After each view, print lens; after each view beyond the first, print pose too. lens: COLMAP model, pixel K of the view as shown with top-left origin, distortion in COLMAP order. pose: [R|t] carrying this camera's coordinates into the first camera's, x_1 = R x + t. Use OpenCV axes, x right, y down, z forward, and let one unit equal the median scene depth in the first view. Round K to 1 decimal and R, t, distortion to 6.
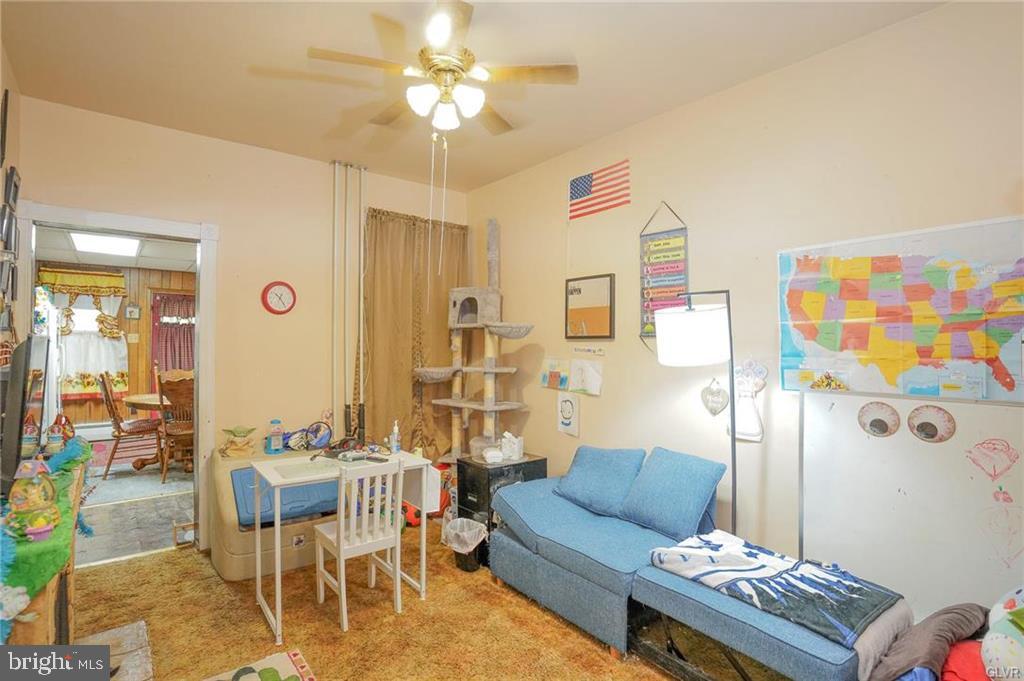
lens RADIAL K [[515.6, 0, 512.0], [0, 515.6, 340.5], [0, 0, 1]] dist [-0.080476, 0.037284]
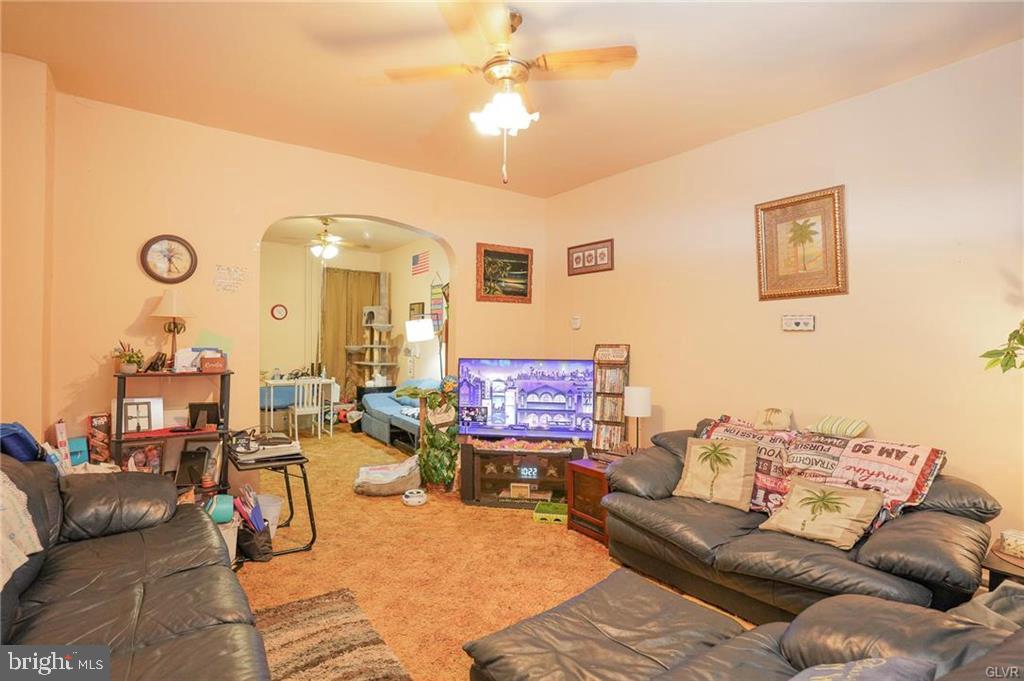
lens RADIAL K [[515.6, 0, 512.0], [0, 515.6, 340.5], [0, 0, 1]] dist [-0.080476, 0.037284]
pose [[0.998387, 0.005885, -0.056466, 0.774581], [-0.005202, 0.999912, 0.012232, 0.005709], [0.056533, -0.011919, 0.998330, -1.307914]]
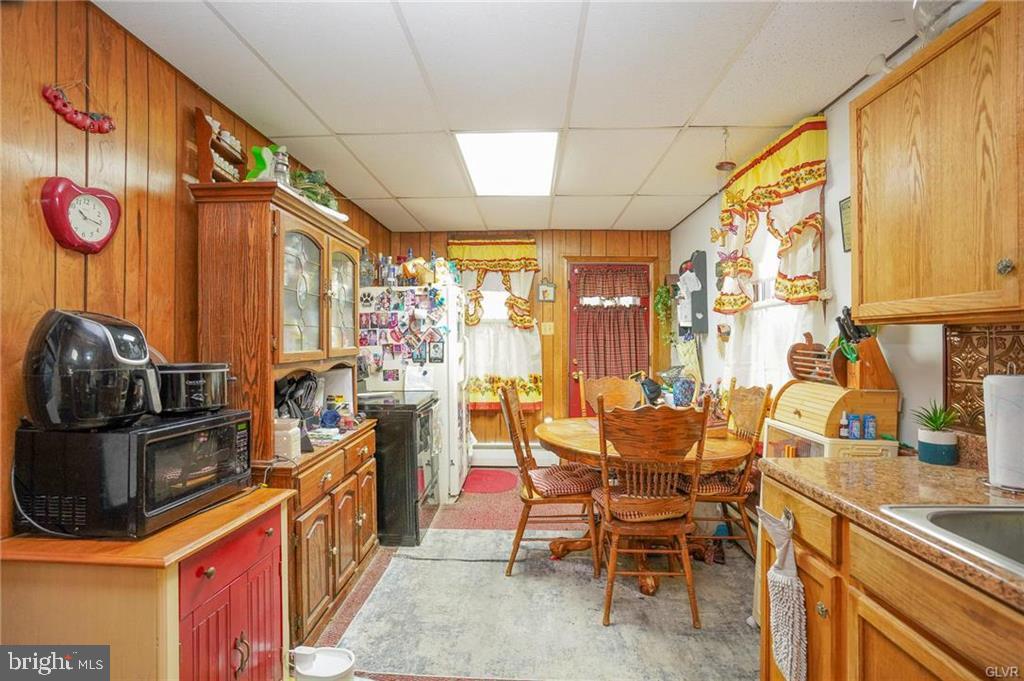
lens RADIAL K [[515.6, 0, 512.0], [0, 515.6, 340.5], [0, 0, 1]] dist [-0.080476, 0.037284]
pose [[0.758576, -0.006414, -0.651553, -0.313154], [0.010616, 0.999940, 0.002515, 0.010254], [0.651498, -0.008824, 0.758599, 0.400062]]
